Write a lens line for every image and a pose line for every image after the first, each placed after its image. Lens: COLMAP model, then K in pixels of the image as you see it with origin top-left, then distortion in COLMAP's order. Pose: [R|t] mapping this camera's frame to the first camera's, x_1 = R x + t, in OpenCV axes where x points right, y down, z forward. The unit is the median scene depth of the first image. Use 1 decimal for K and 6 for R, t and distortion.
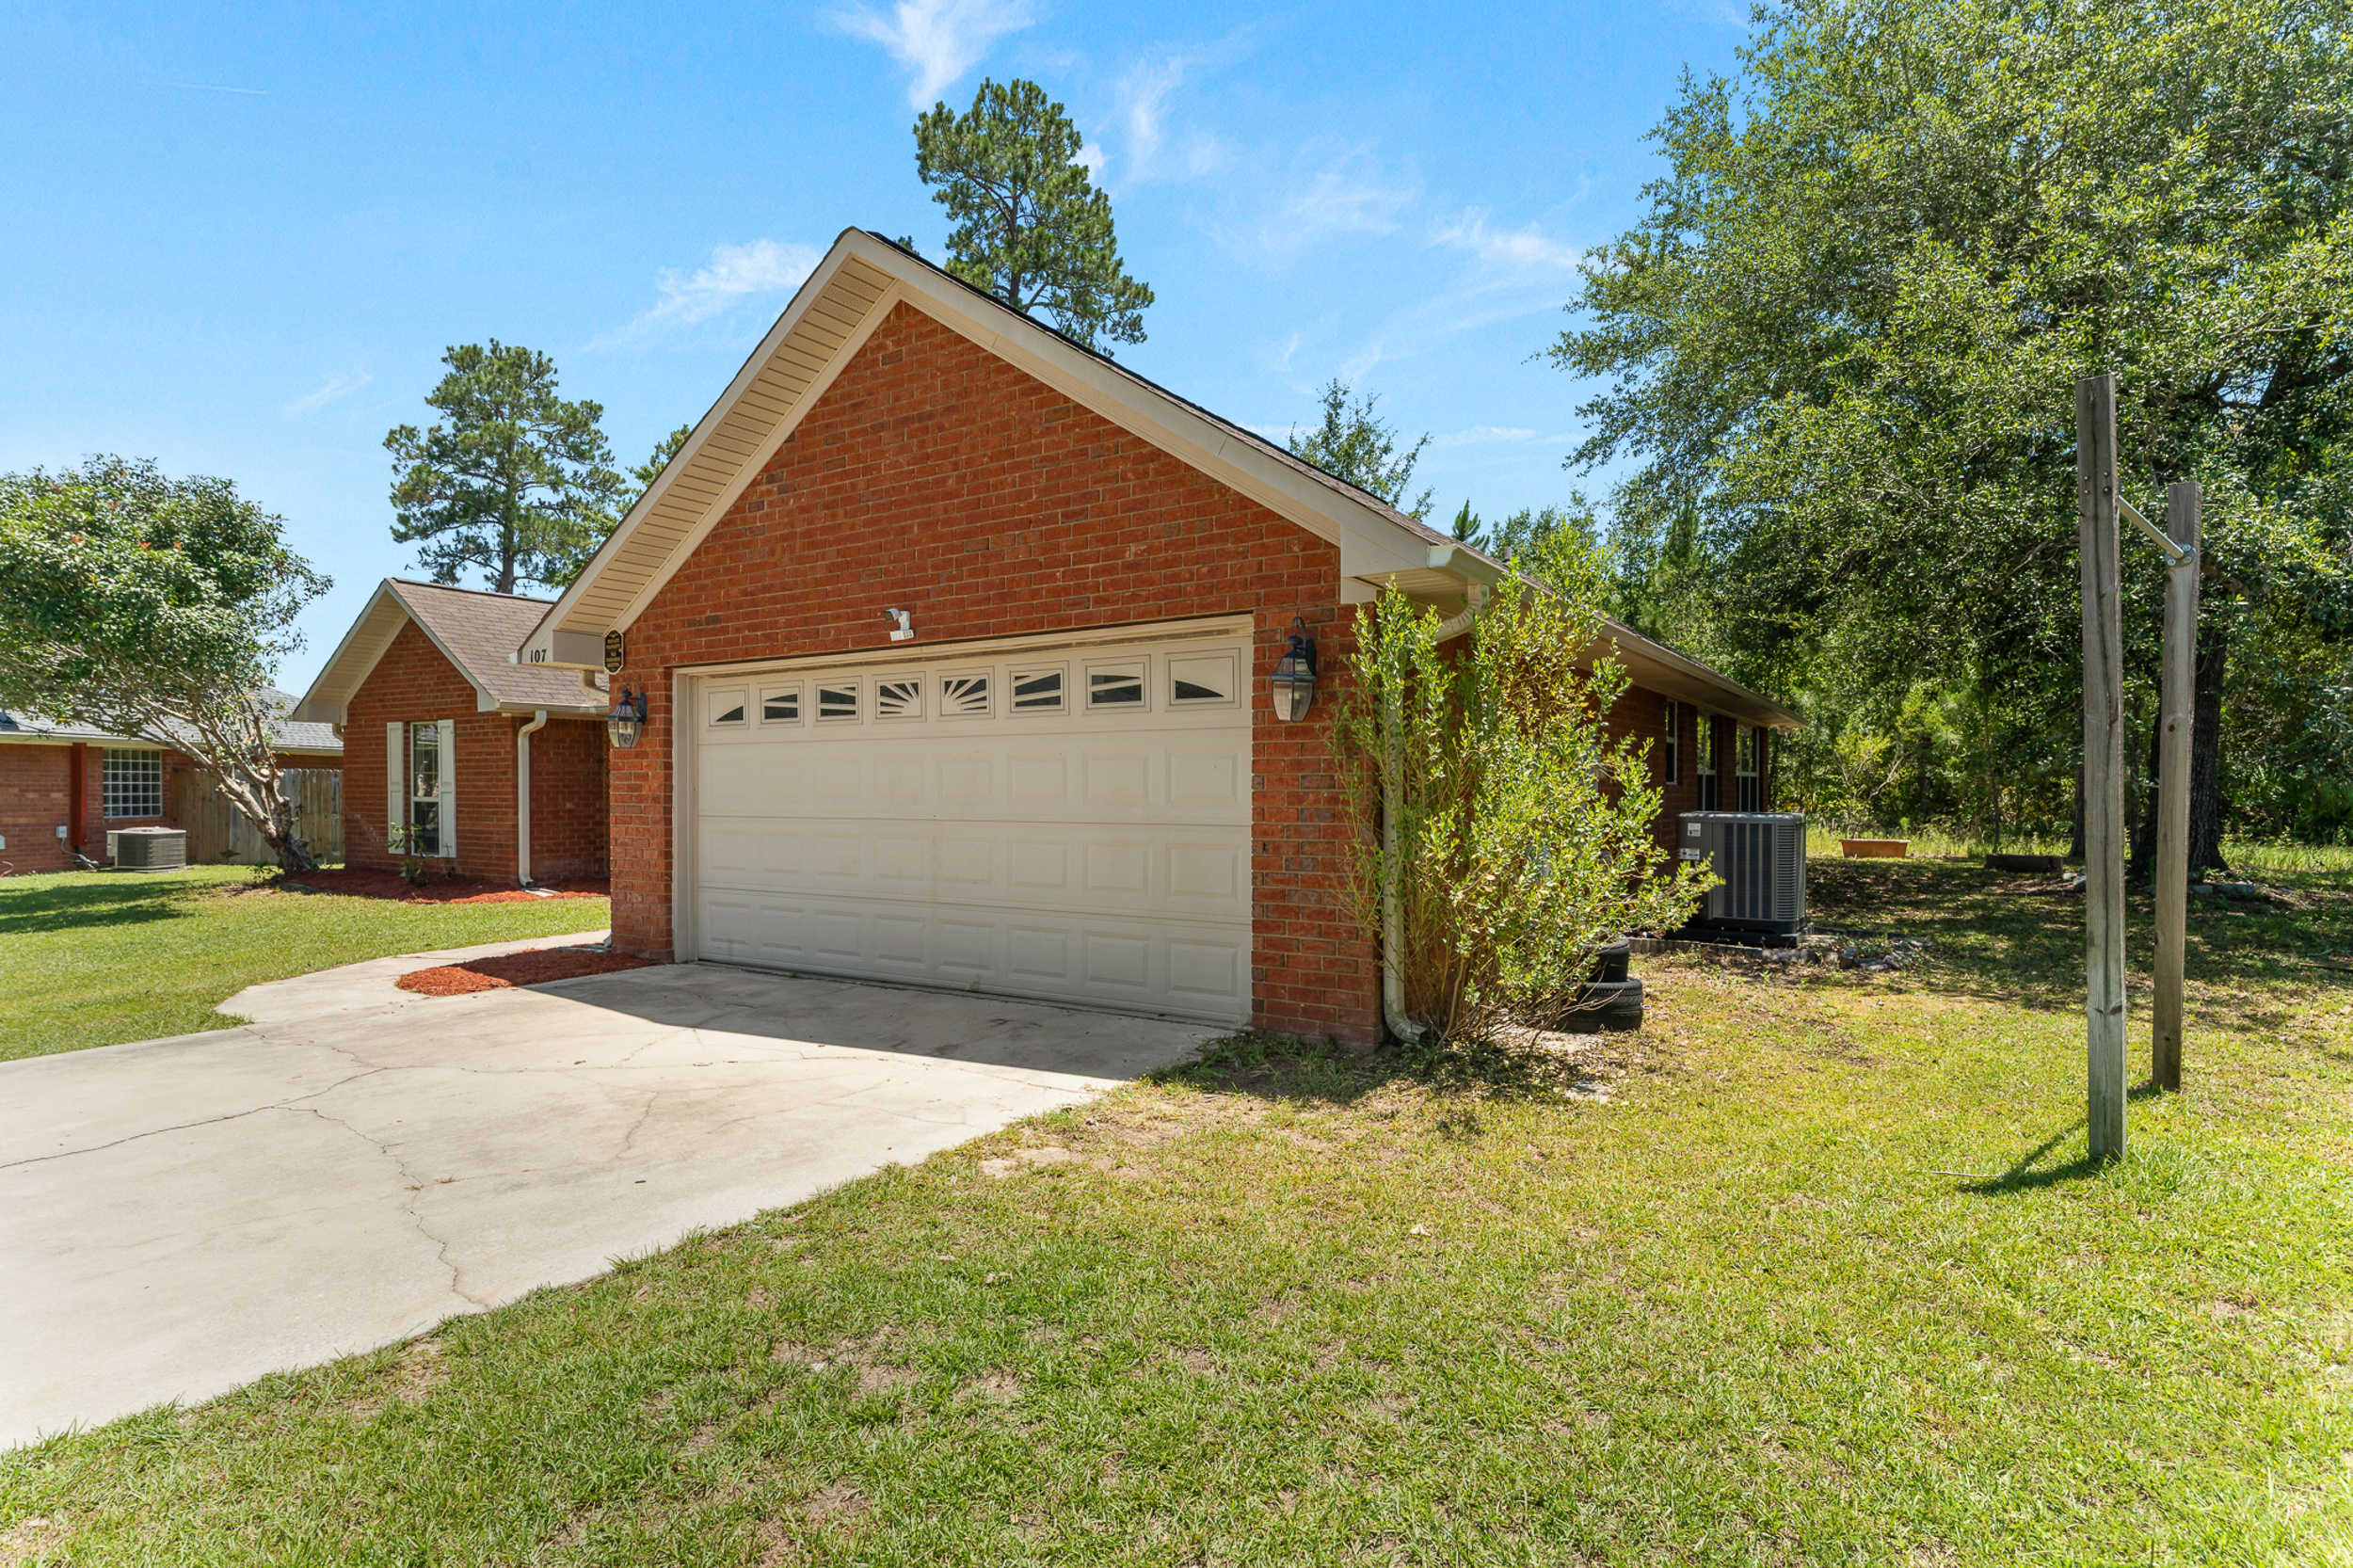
lens RADIAL K [[1176.2, 0, 1176.5], [0, 1176.2, 784.0], [0, 0, 1]] dist [0.035687, 0.000120]
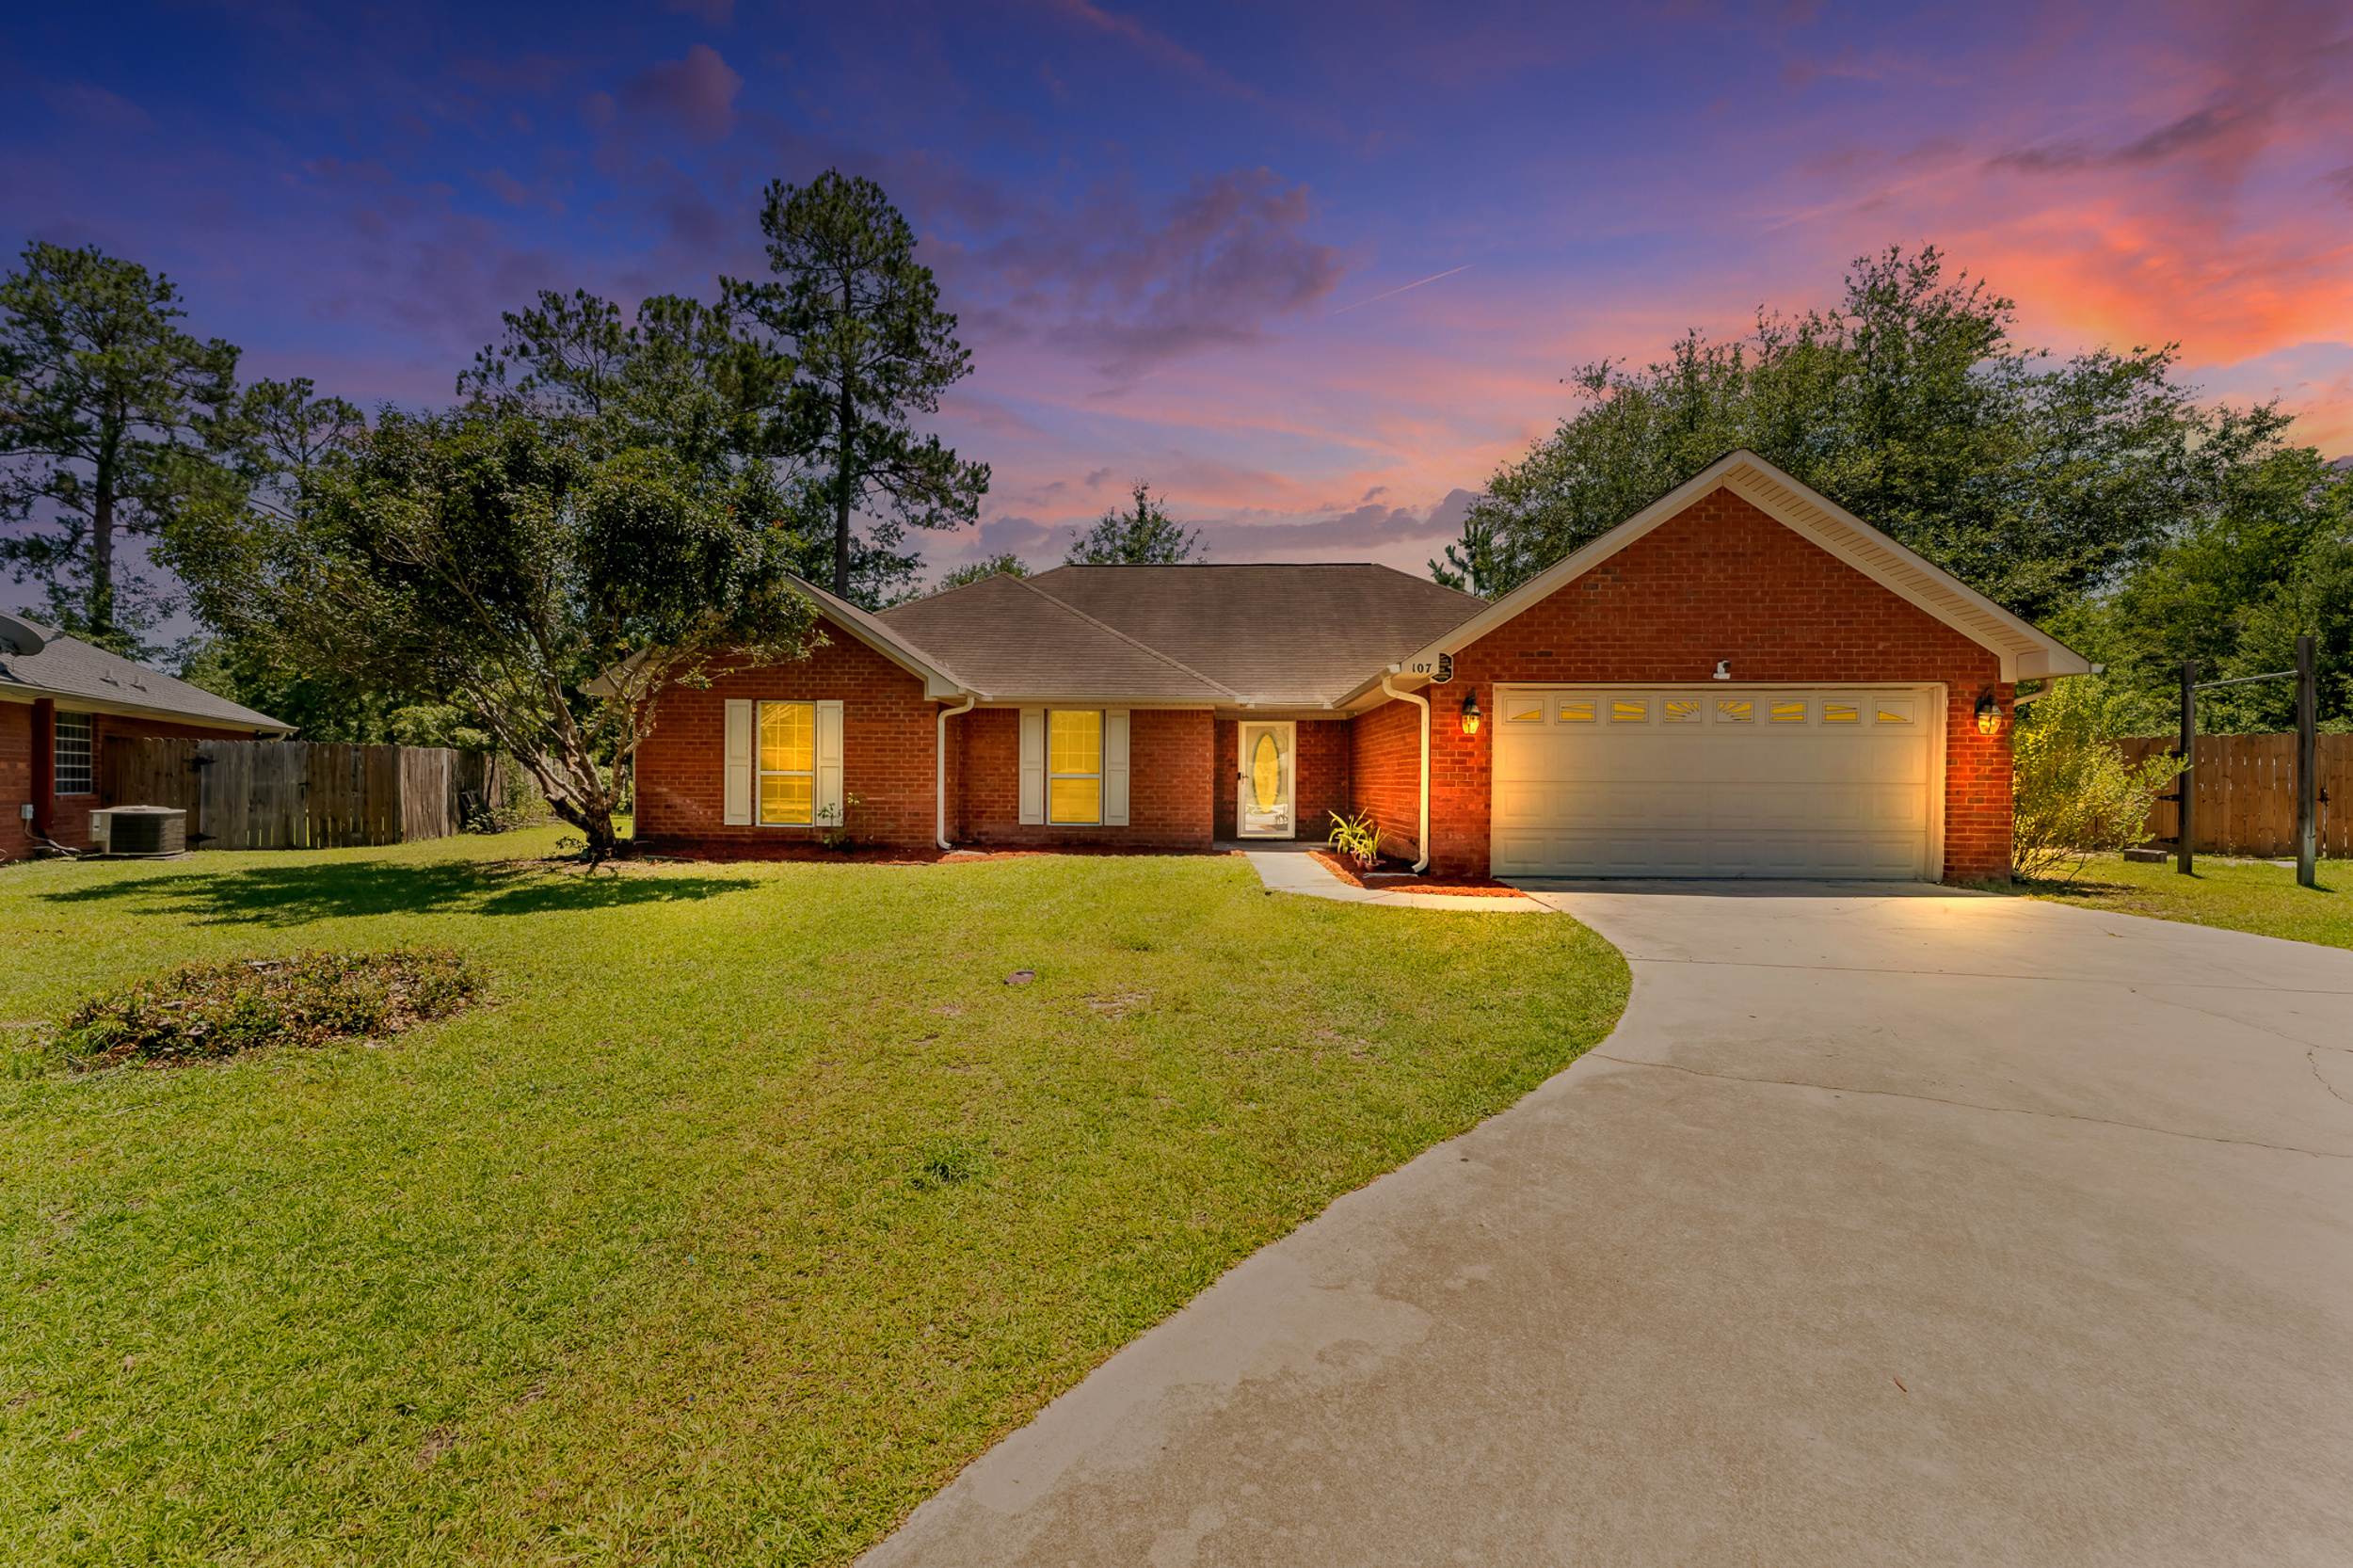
lens RADIAL K [[935.6, 0, 1176.5], [0, 935.6, 784.0], [0, 0, 1]] dist [-0.004628, -0.000087]
pose [[0.860872, 0.006437, 0.508781, -1.562745], [-0.008240, 0.999965, 0.001291, 0.037361], [-0.508755, -0.005303, 0.860895, 0.207089]]
